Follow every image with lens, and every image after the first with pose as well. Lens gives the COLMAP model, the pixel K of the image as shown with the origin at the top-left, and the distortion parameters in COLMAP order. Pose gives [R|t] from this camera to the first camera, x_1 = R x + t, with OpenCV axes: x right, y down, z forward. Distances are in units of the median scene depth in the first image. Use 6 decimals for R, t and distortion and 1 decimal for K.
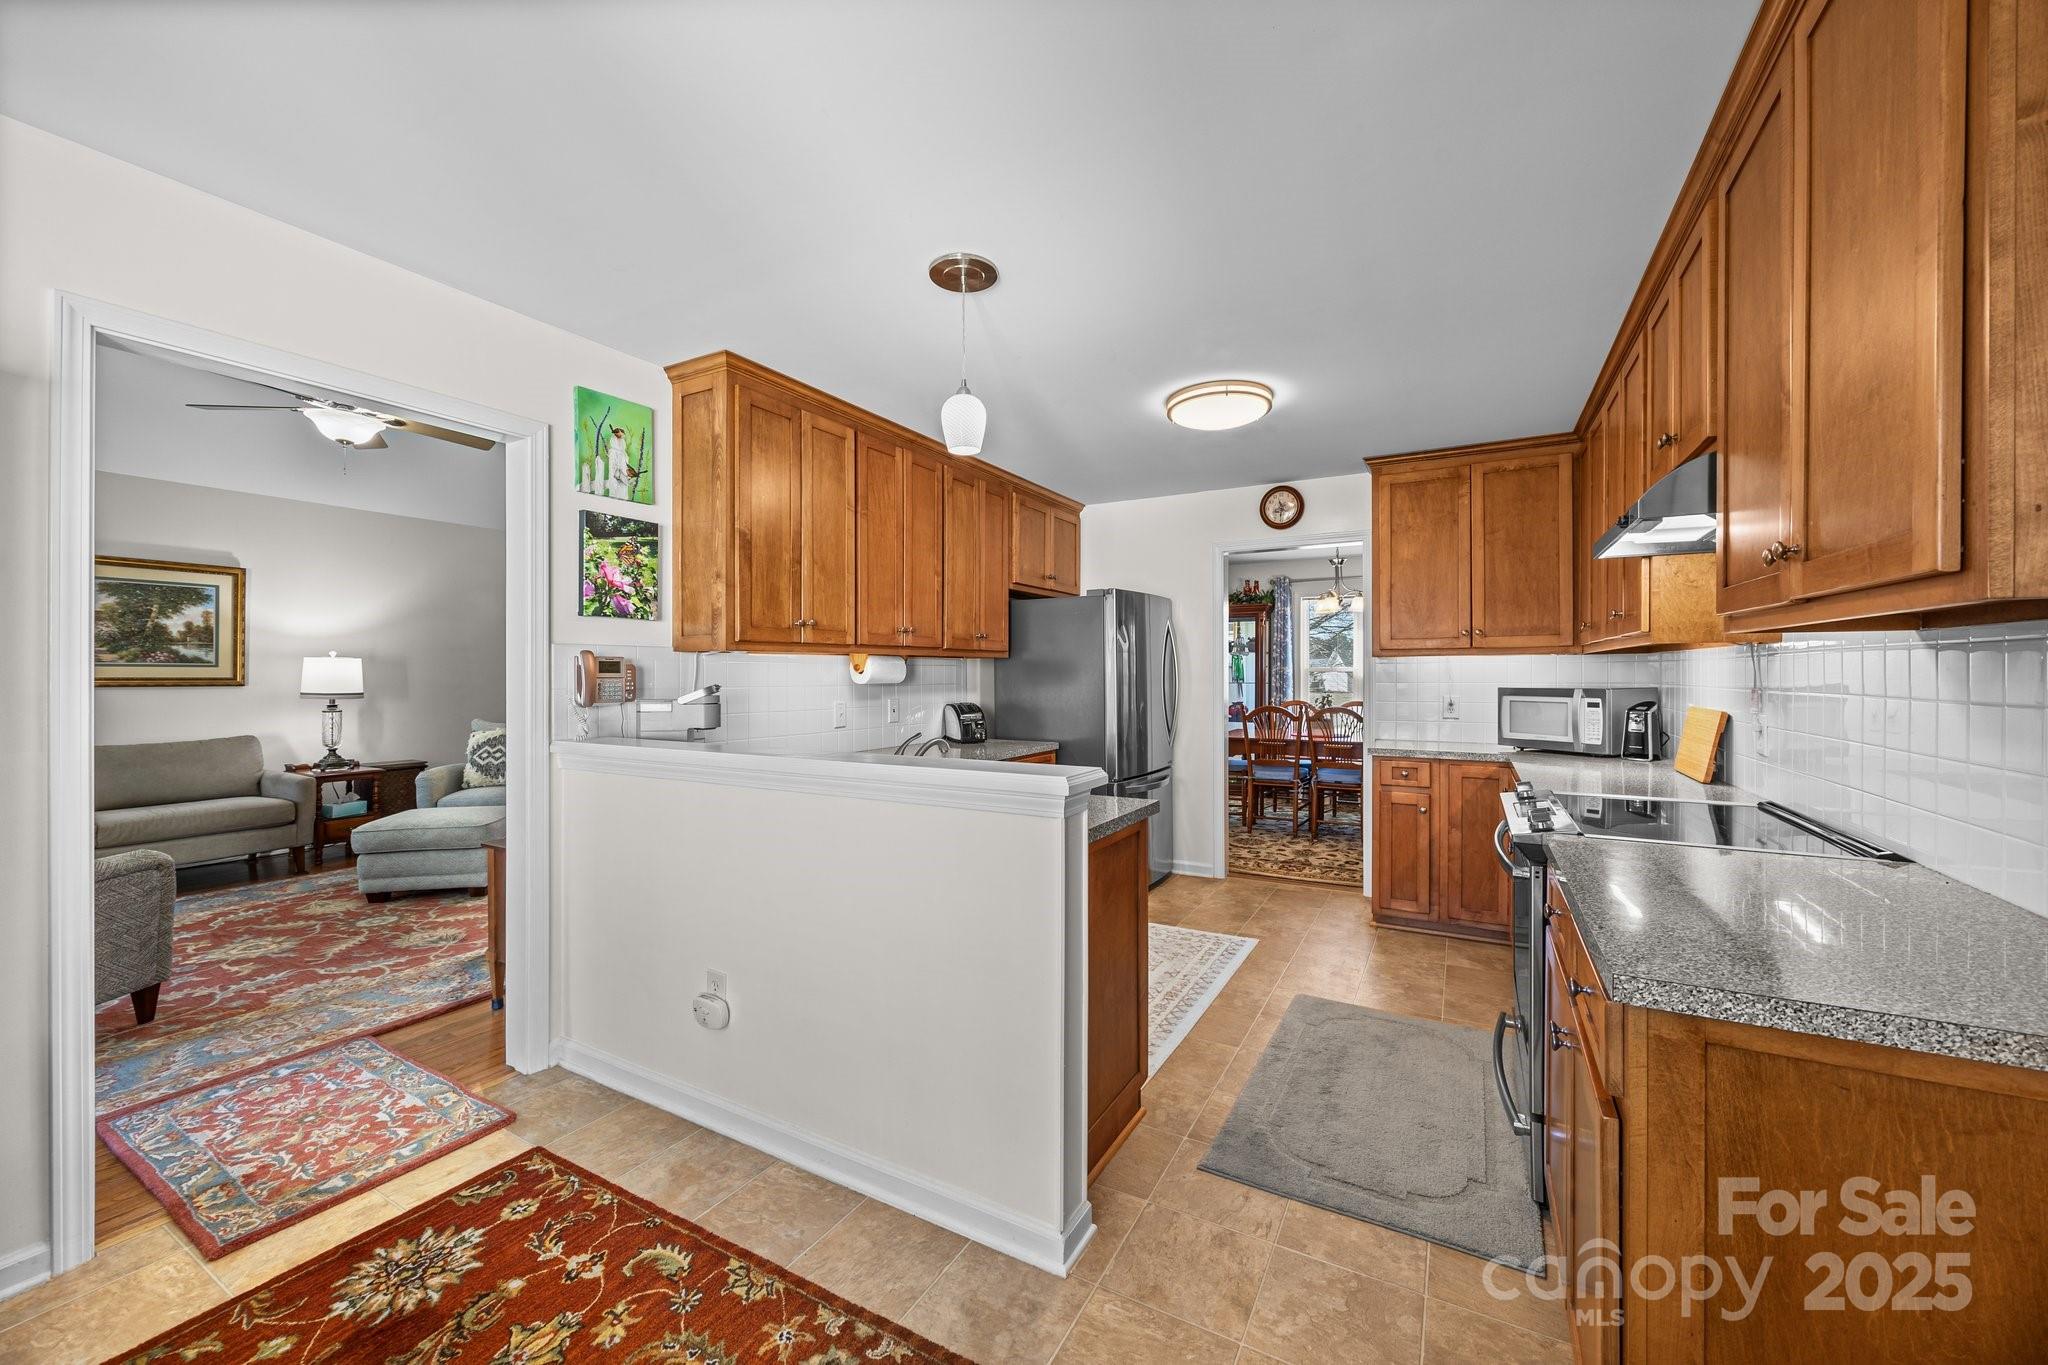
lens RADIAL K [[788.6, 0, 1038.2], [0, 788.6, 674.6], [0, 0, 1]] dist [-0.000744, -0.001375]
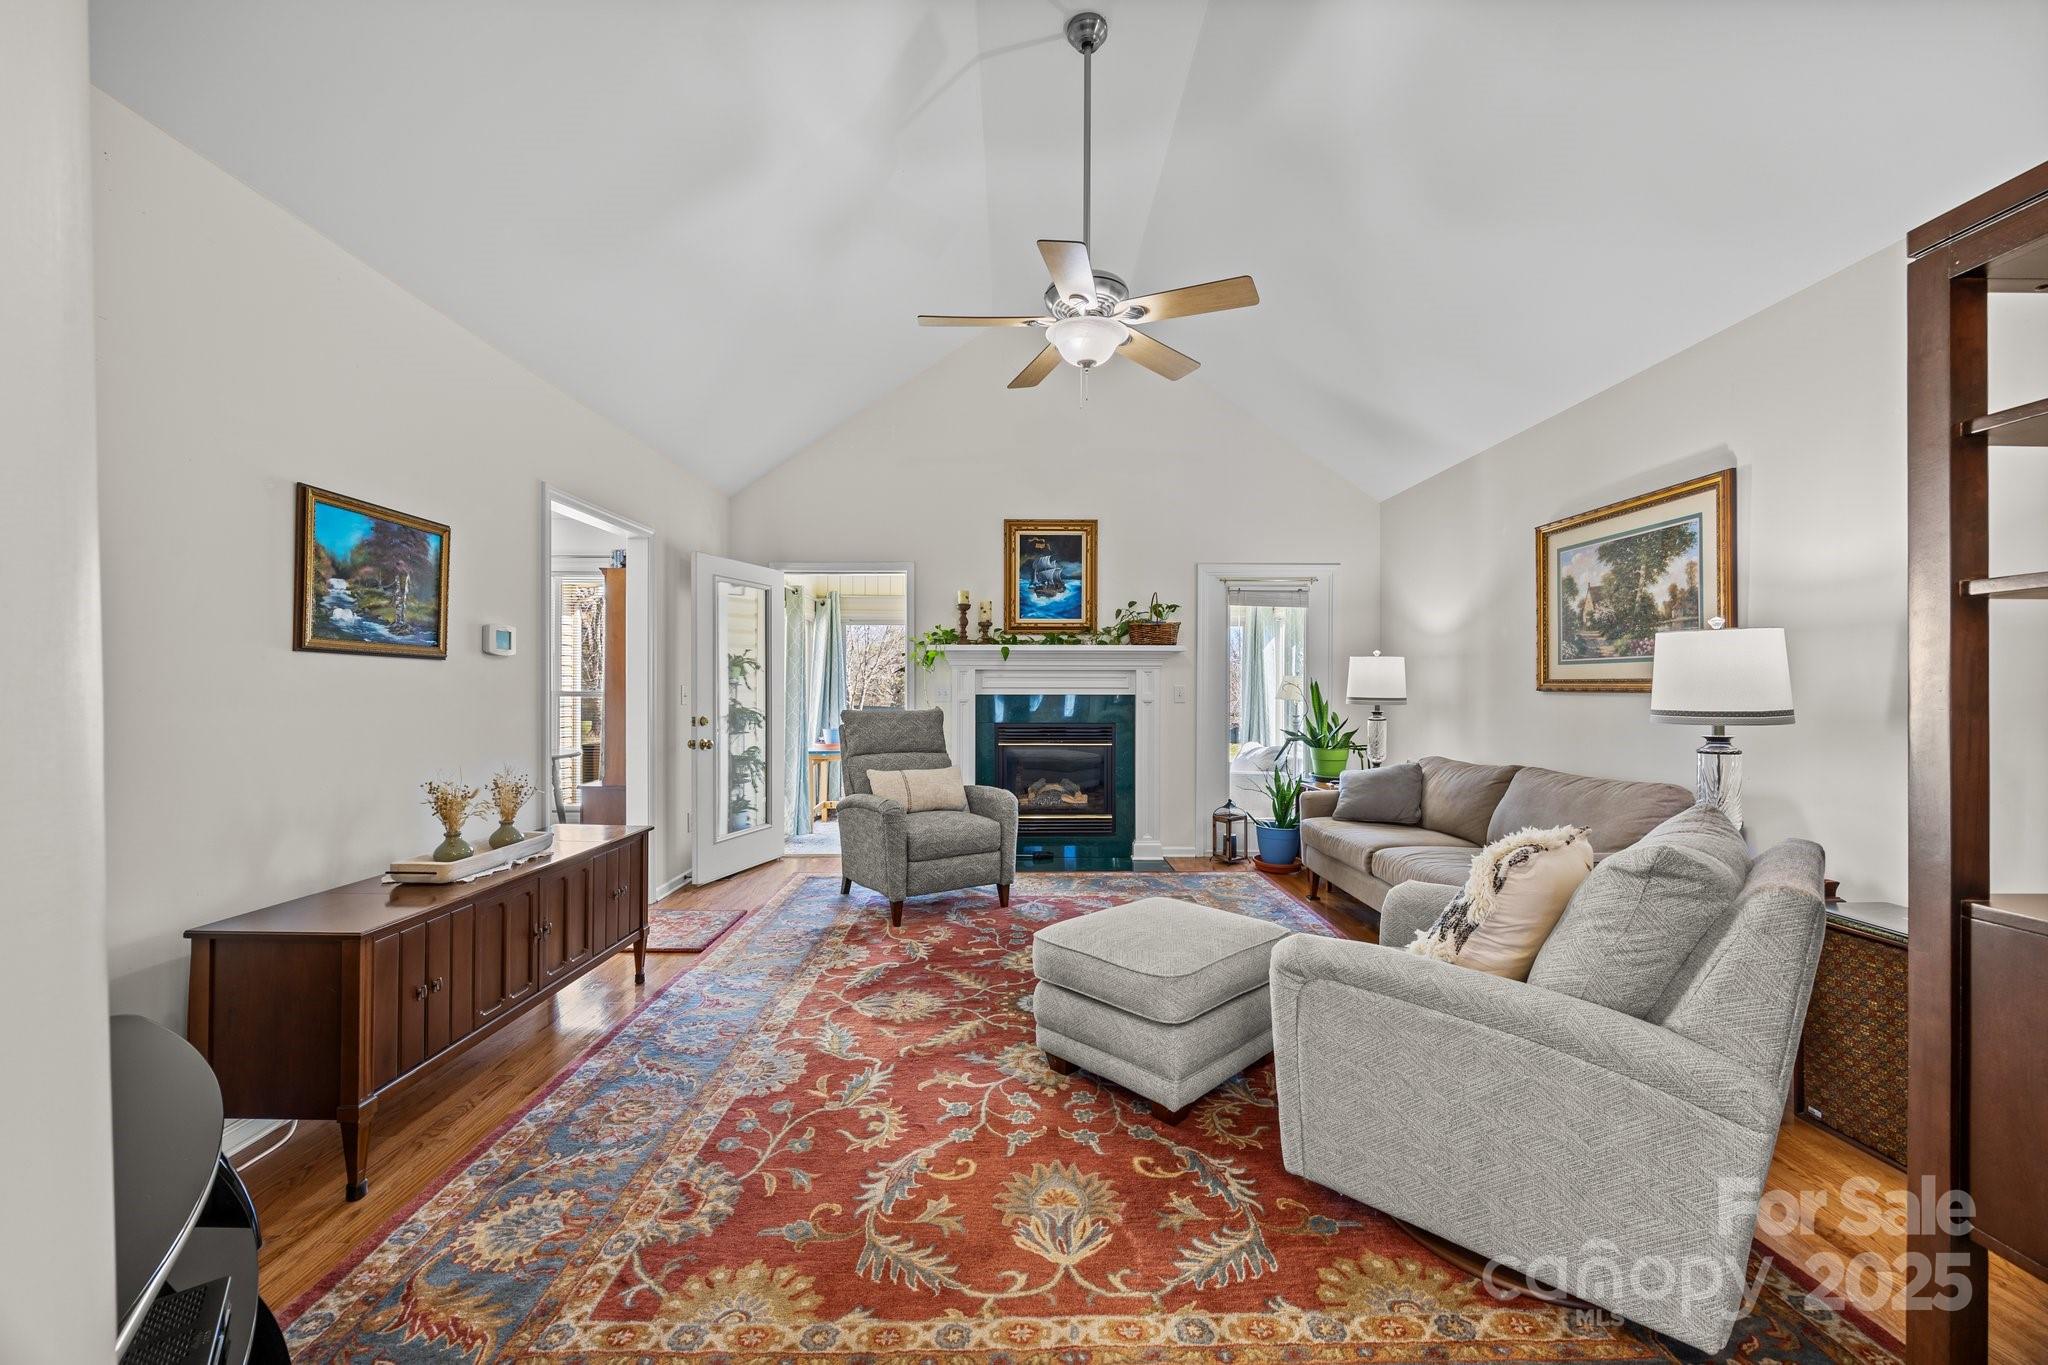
lens RADIAL K [[788.6, 0, 1028.0], [0, 788.6, 685.3], [0, 0, 1]] dist [-0.000744, -0.001375]
pose [[-0.869477, -0.003277, -0.493962, -0.536202], [-0.002395, 0.999994, -0.002418, 0.017987], [0.493967, -0.000919, -0.869480, 1.910140]]
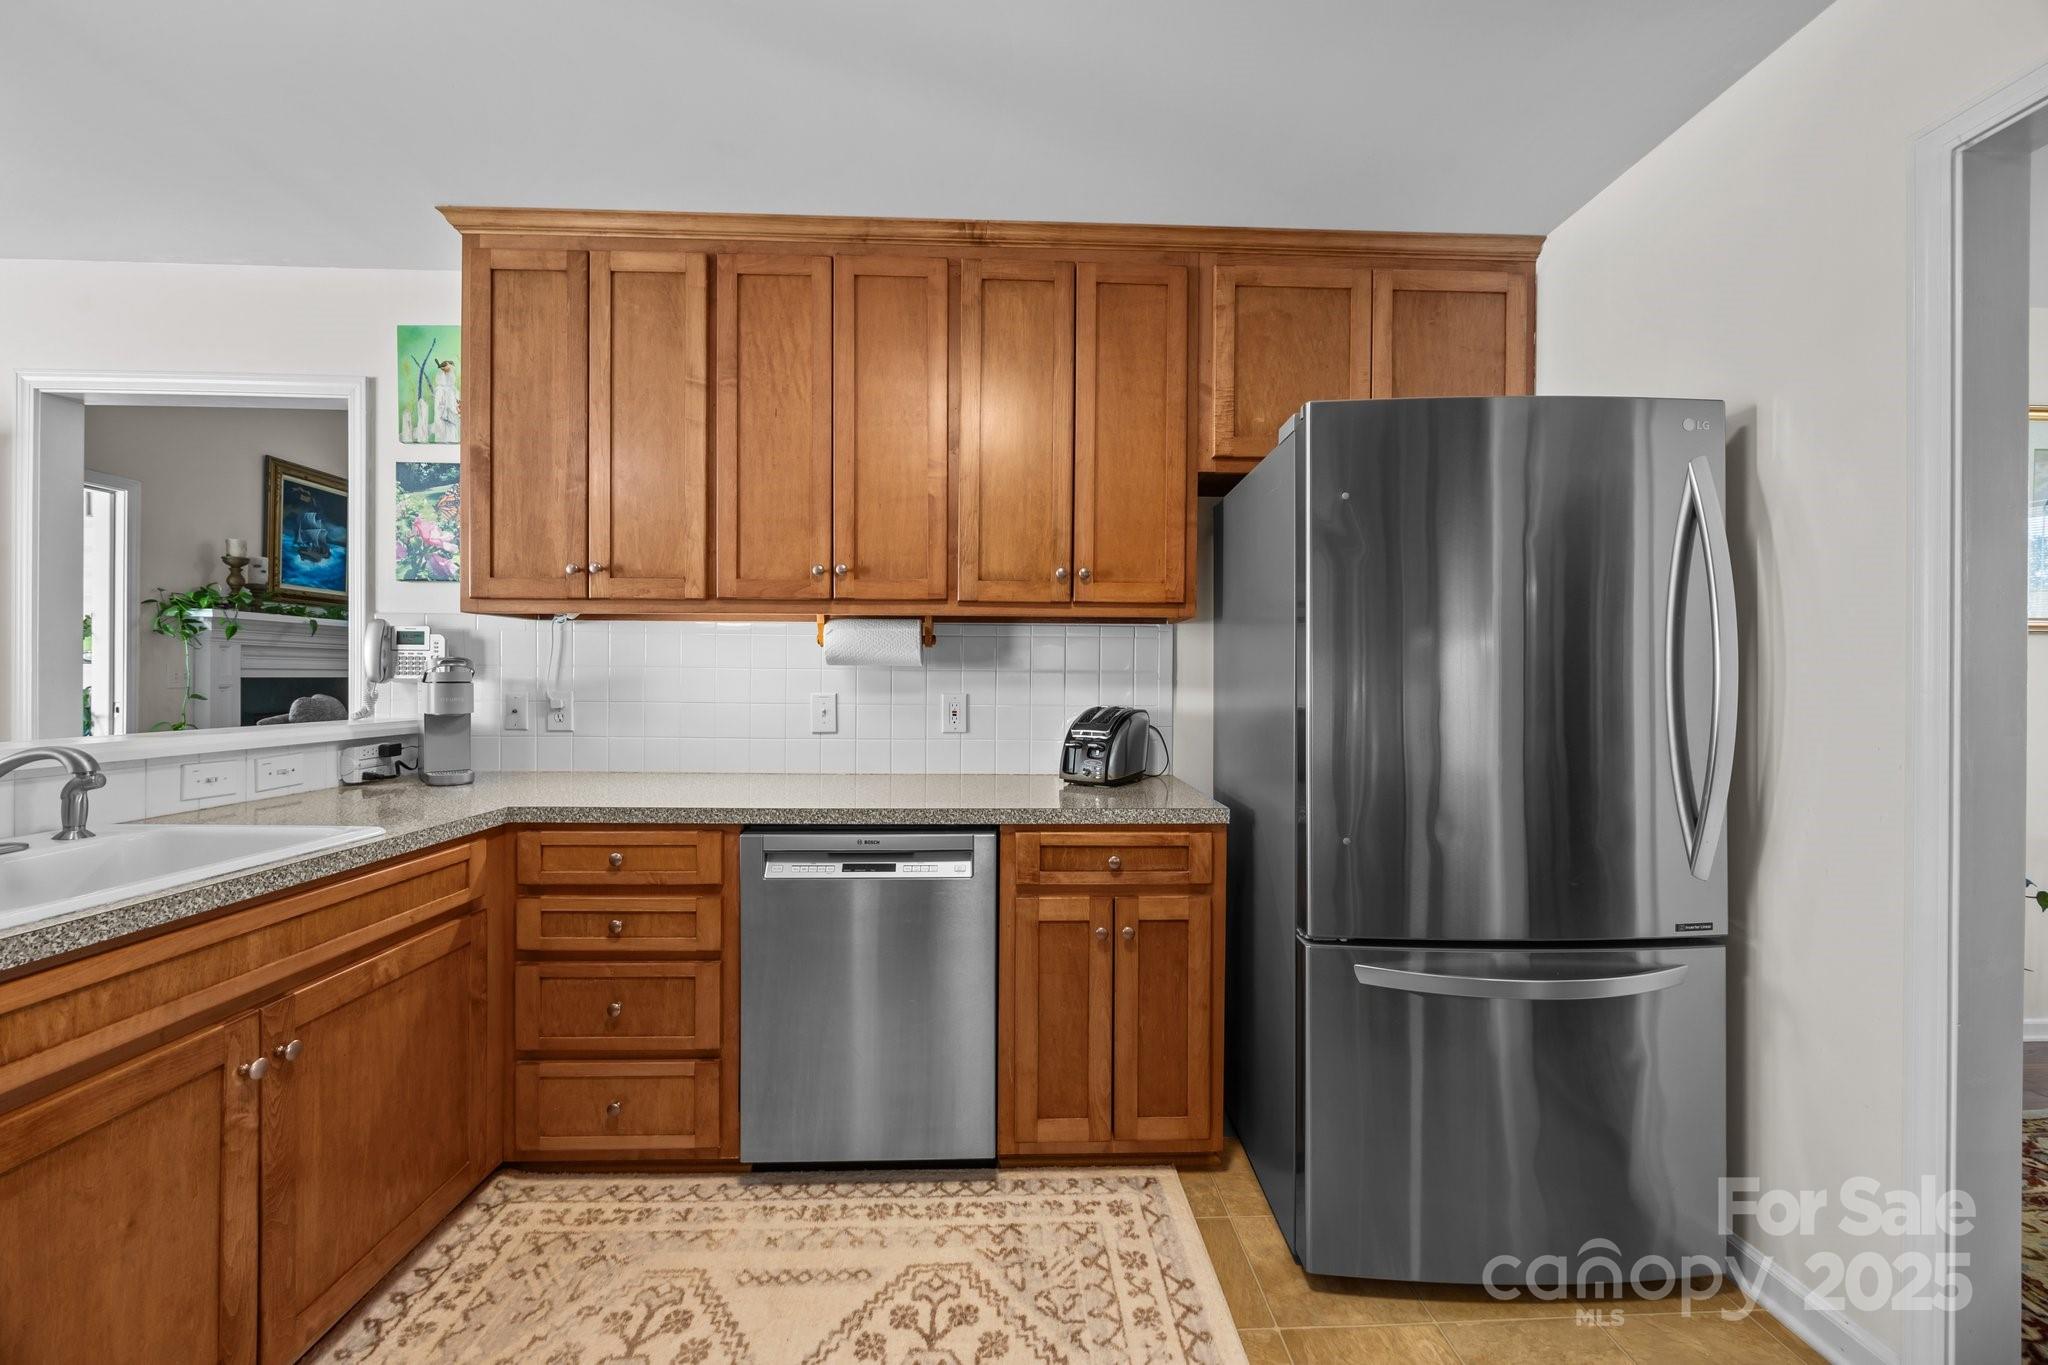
lens RADIAL K [[788.6, 0, 1027.8], [0, 788.6, 681.4], [0, 0, 1]] dist [-0.000744, -0.001375]
pose [[0.509920, 0.009135, -0.860173, 0.430192], [-0.009651, 0.999941, 0.004898, 0.021507], [0.860168, 0.005804, 0.509978, 0.894606]]
